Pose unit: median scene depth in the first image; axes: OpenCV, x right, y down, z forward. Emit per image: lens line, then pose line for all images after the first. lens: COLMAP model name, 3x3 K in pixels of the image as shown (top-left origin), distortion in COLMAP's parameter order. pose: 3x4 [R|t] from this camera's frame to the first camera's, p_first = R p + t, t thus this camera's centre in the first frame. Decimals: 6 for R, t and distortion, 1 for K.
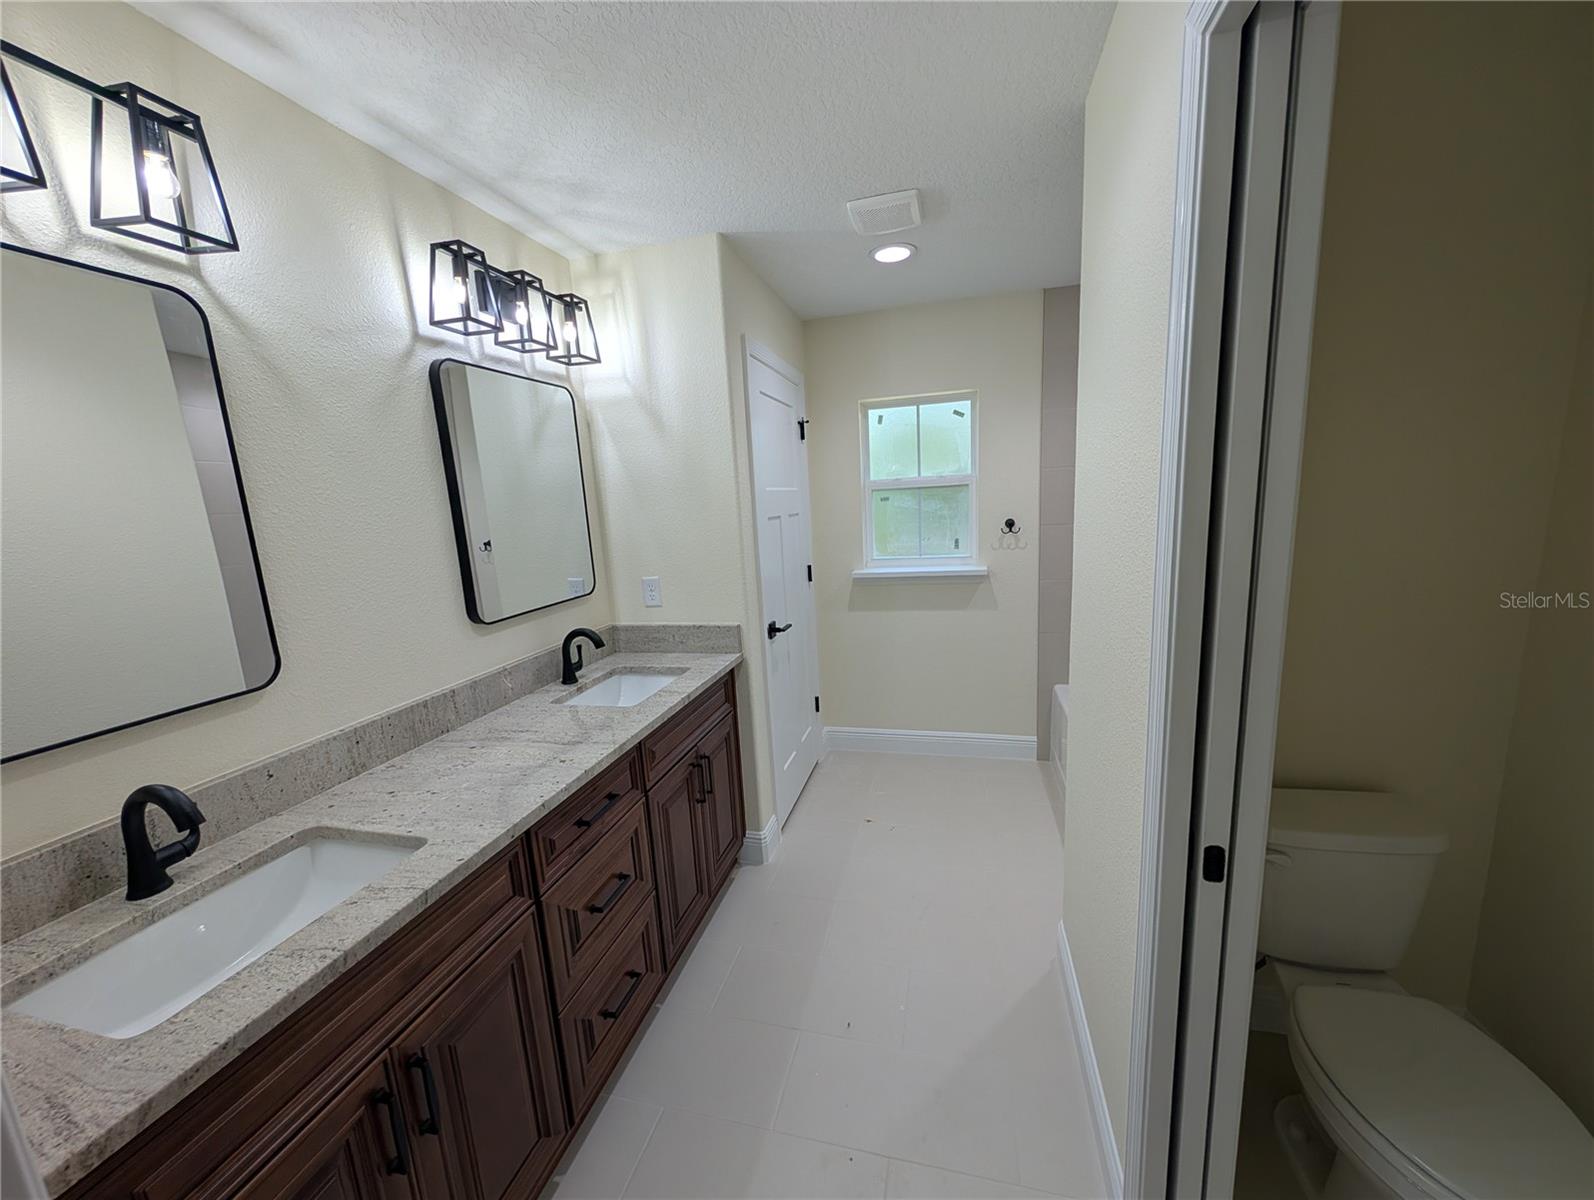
lens RADIAL K [[608.2, 0, 806.8], [0, 608.2, 608.0], [0, 0, 1]] dist [0.000391, -0.000126]
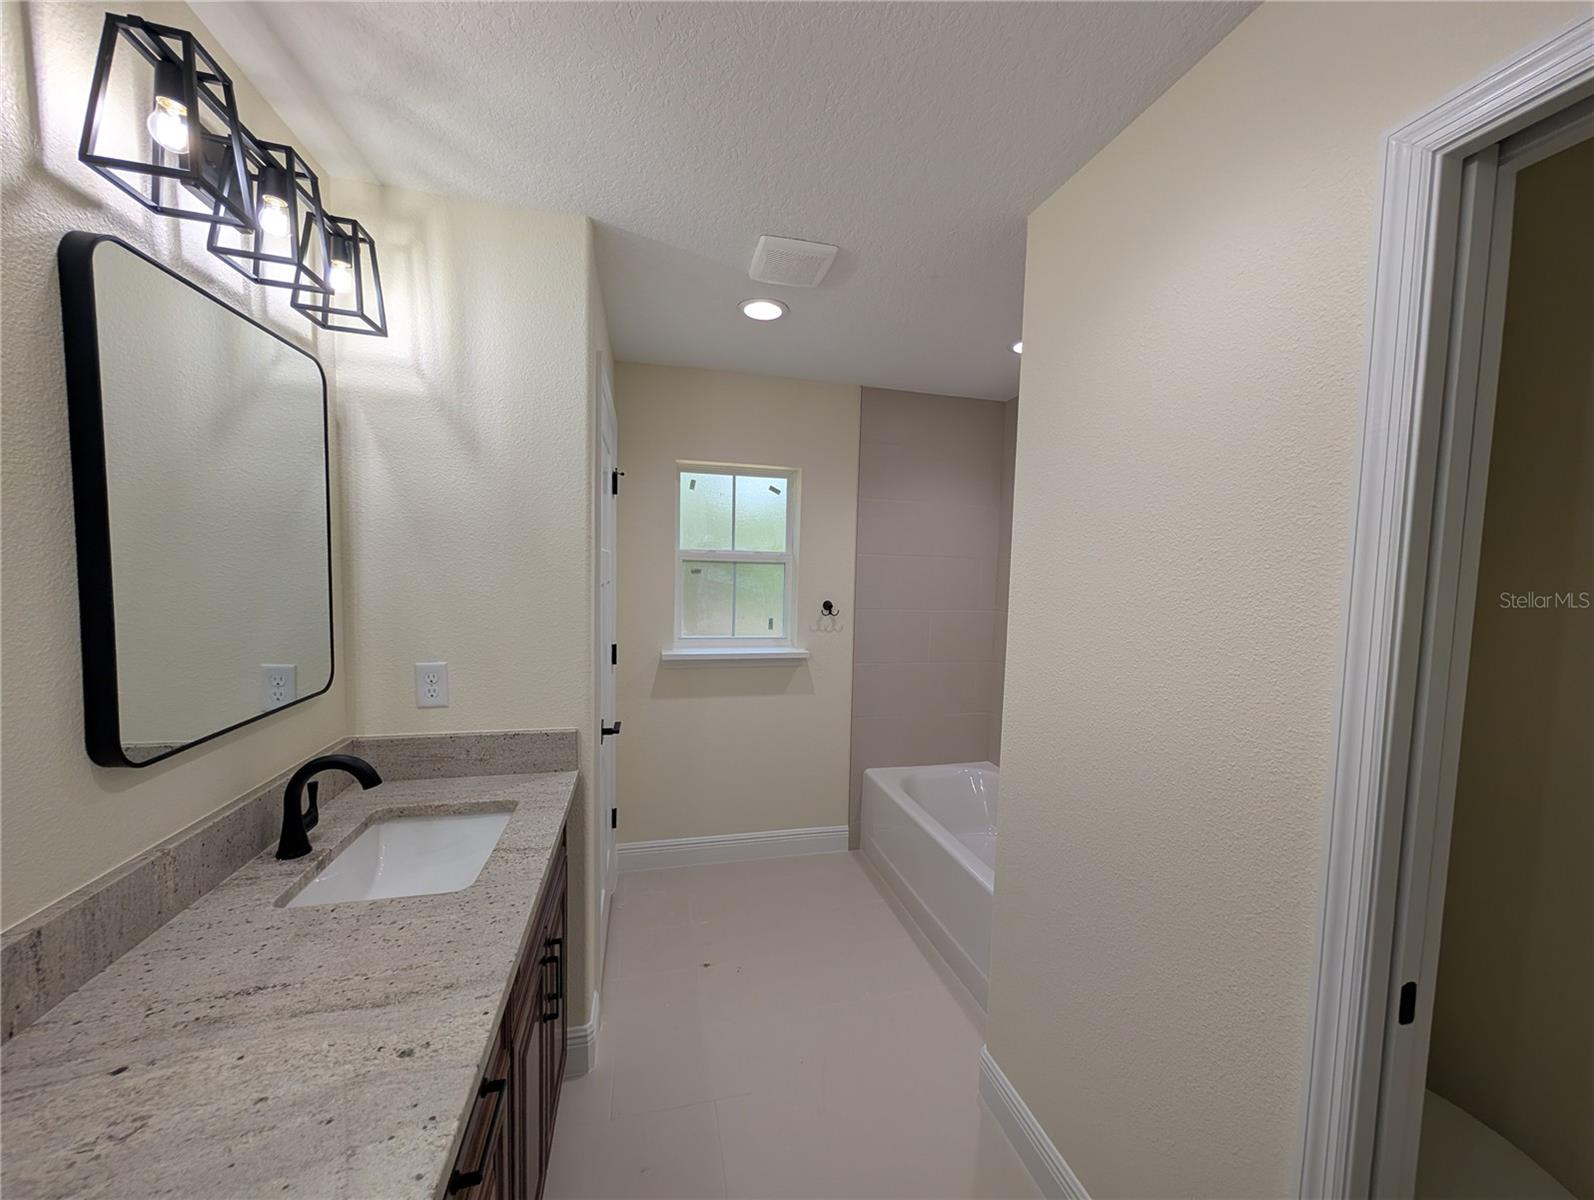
lens RADIAL K [[608.2, 0, 827.2], [0, 608.2, 609.6], [0, 0, 1]] dist [0.000391, -0.000126]
pose [[0.873852, 0.045409, 0.484068, -0.277175], [0.012881, 0.993117, -0.116416, -0.034482], [-0.486022, 0.107966, 0.867252, 0.283257]]
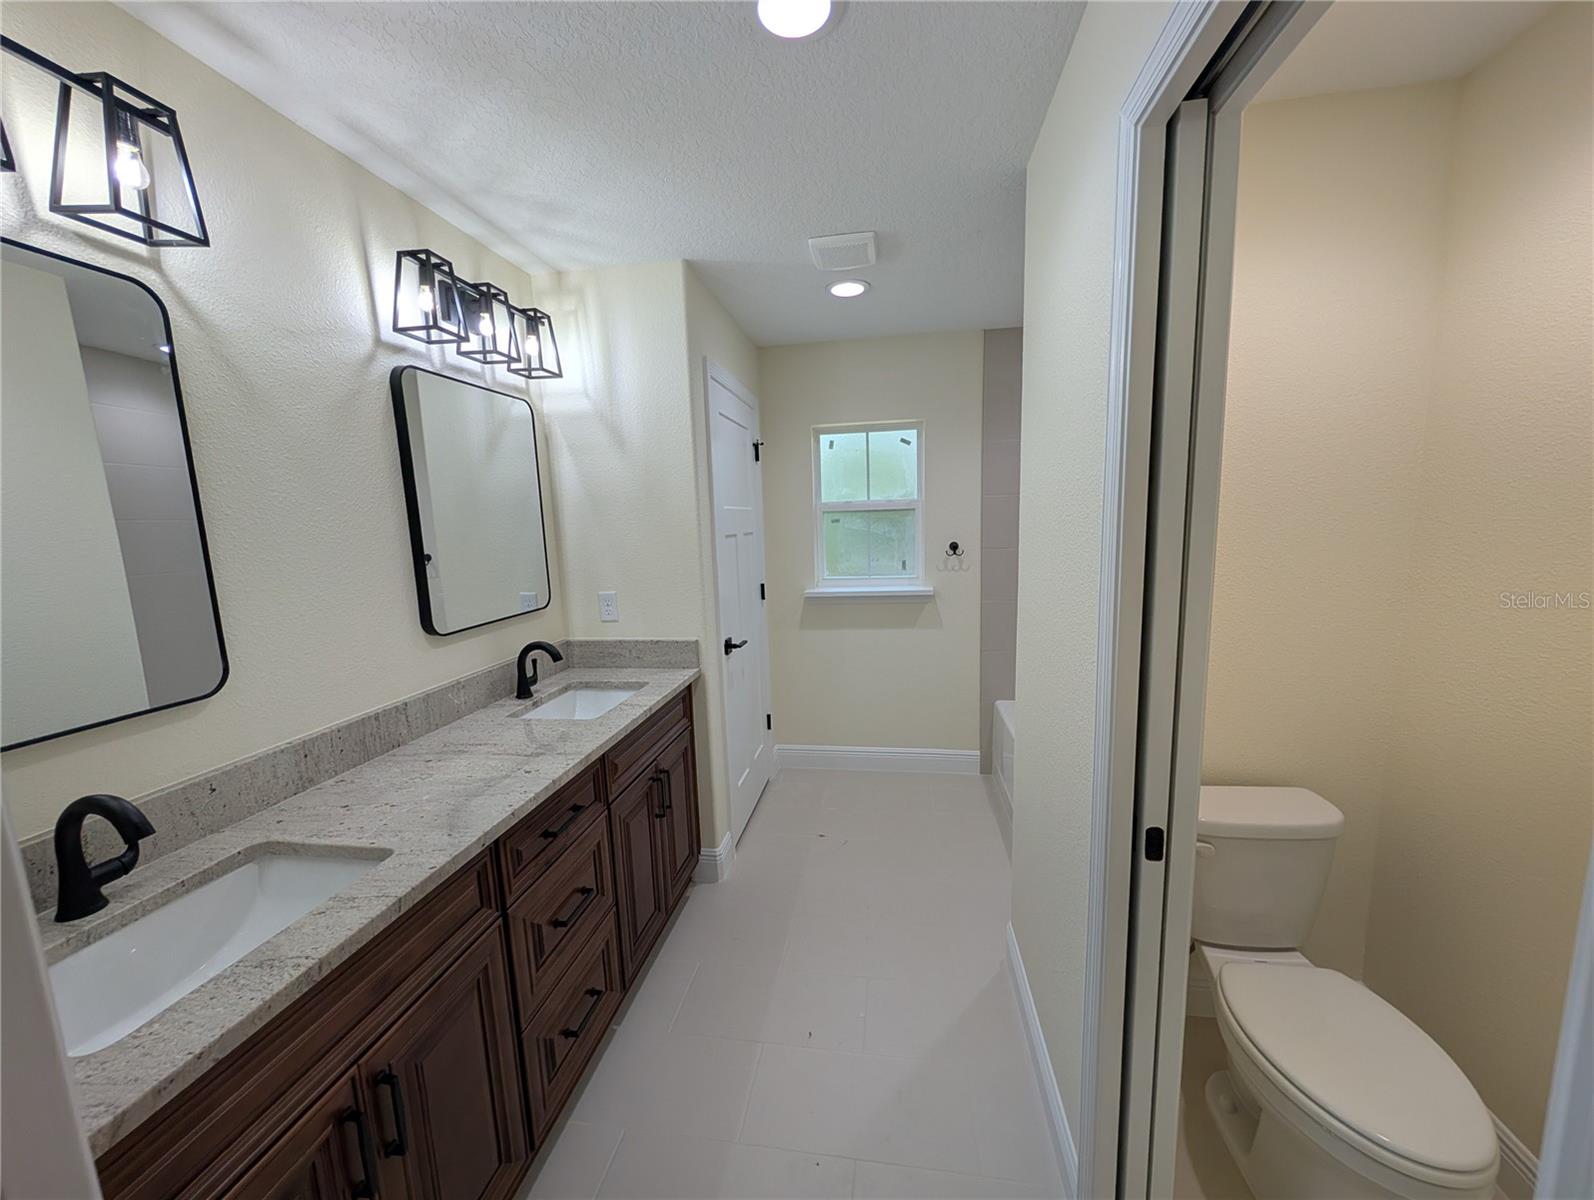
lens RADIAL K [[608.2, 0, 810.6], [0, 608.2, 606.8], [0, 0, 1]] dist [0.000391, -0.000126]
pose [[0.994732, 0.008002, 0.102195, -0.037419], [-0.003875, 0.999171, -0.040522, 0.017212], [-0.102434, 0.039912, 0.993939, -0.030136]]
